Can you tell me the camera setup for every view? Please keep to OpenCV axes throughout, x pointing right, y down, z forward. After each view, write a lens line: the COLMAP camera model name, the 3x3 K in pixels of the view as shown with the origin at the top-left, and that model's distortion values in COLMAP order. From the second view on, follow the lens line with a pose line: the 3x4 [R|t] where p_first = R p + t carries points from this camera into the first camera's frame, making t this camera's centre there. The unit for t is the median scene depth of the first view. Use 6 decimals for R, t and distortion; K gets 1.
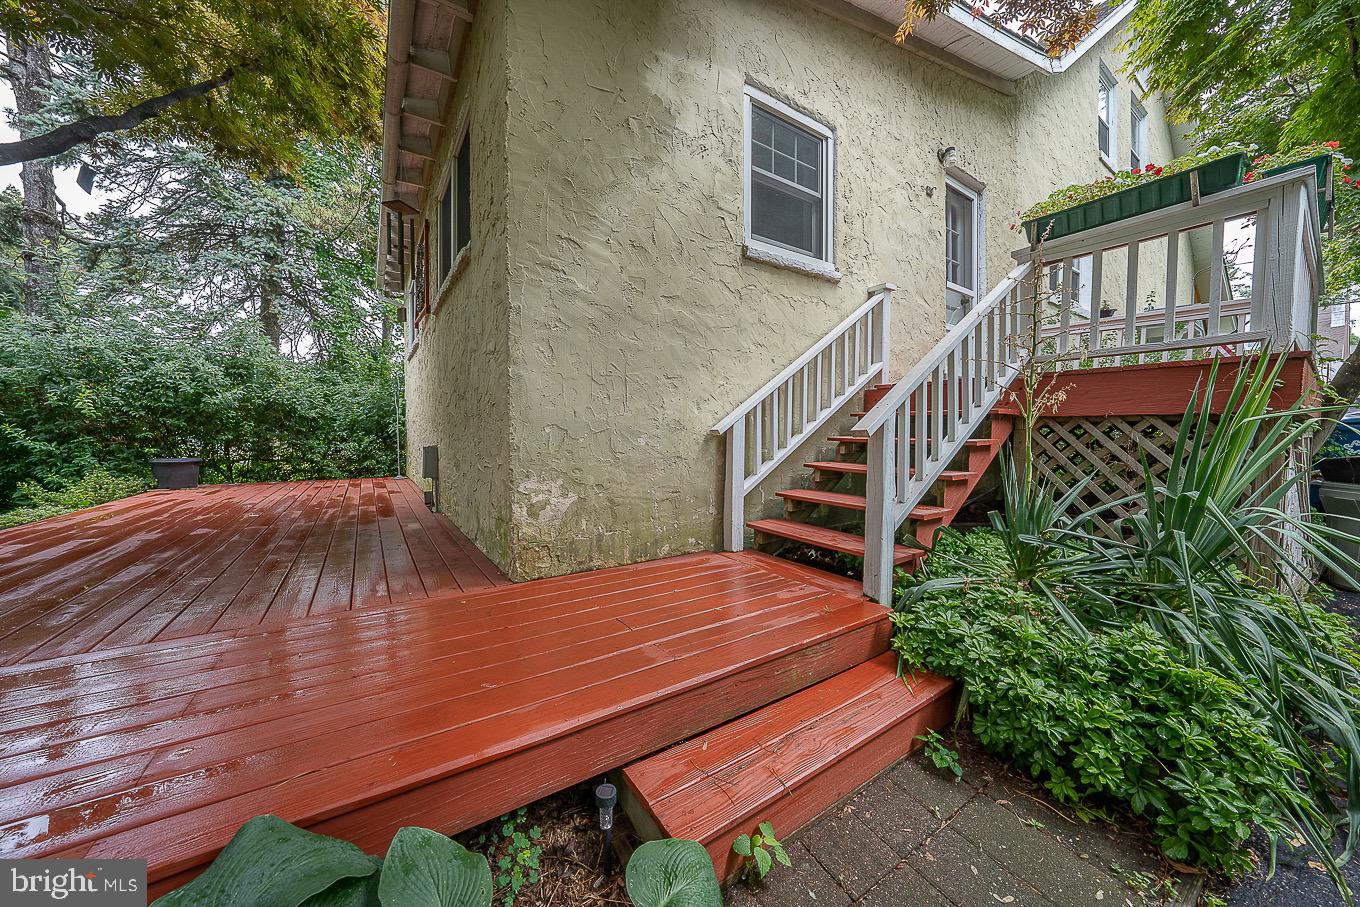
lens RADIAL K [[473.2, 0, 684.5], [0, 473.2, 451.6], [0, 0, 1]] dist [-0.022682, 0.004204]
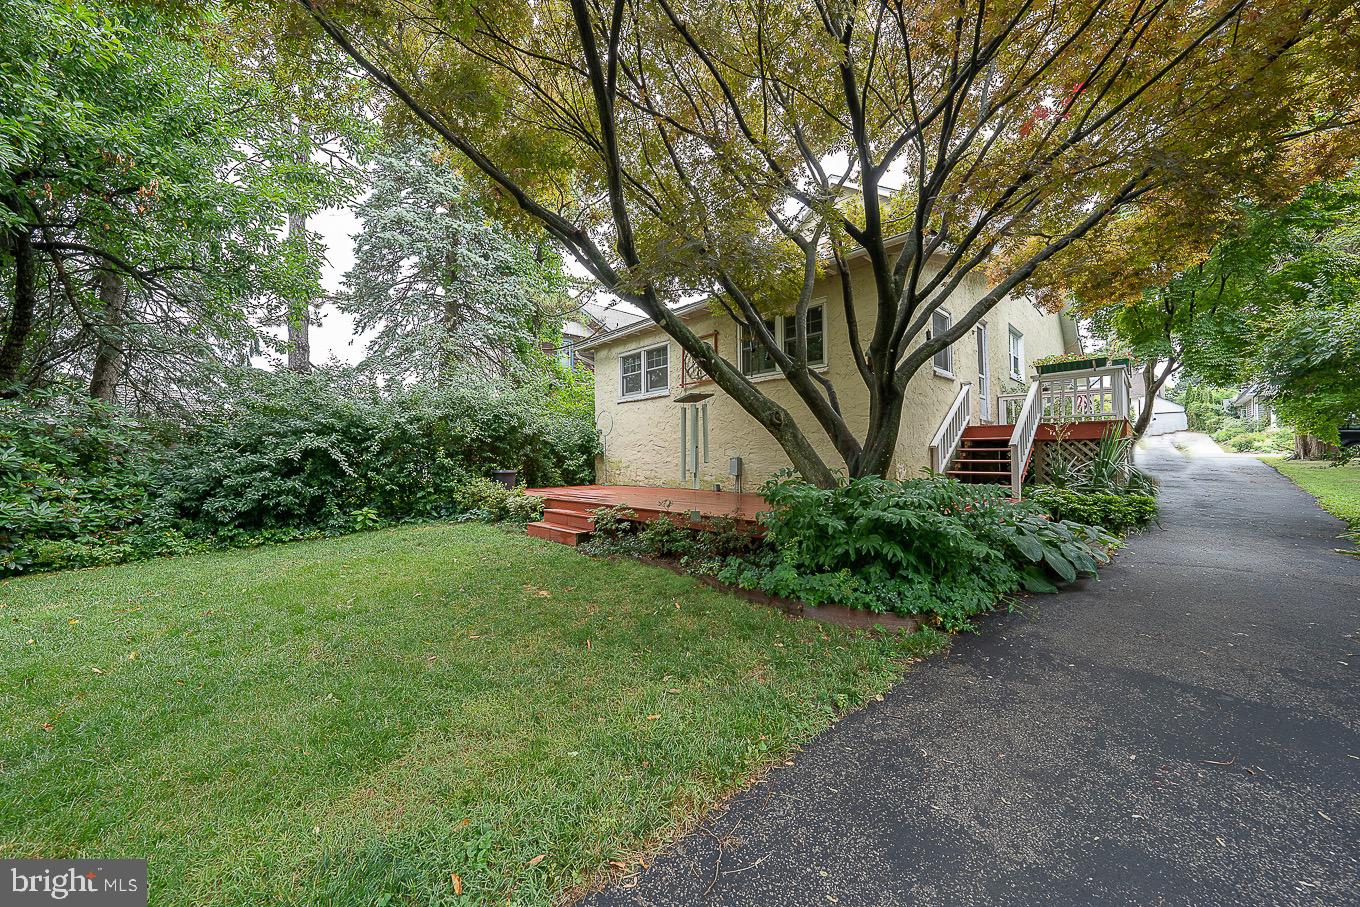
lens RADIAL K [[473.2, 0, 684.5], [0, 473.2, 451.6], [0, 0, 1]] dist [-0.022682, 0.004204]
pose [[0.985482, -0.009261, 0.169526, -1.636067], [0.017724, 0.998667, -0.048478, 0.081582], [-0.168851, 0.050779, 0.984333, -1.209493]]
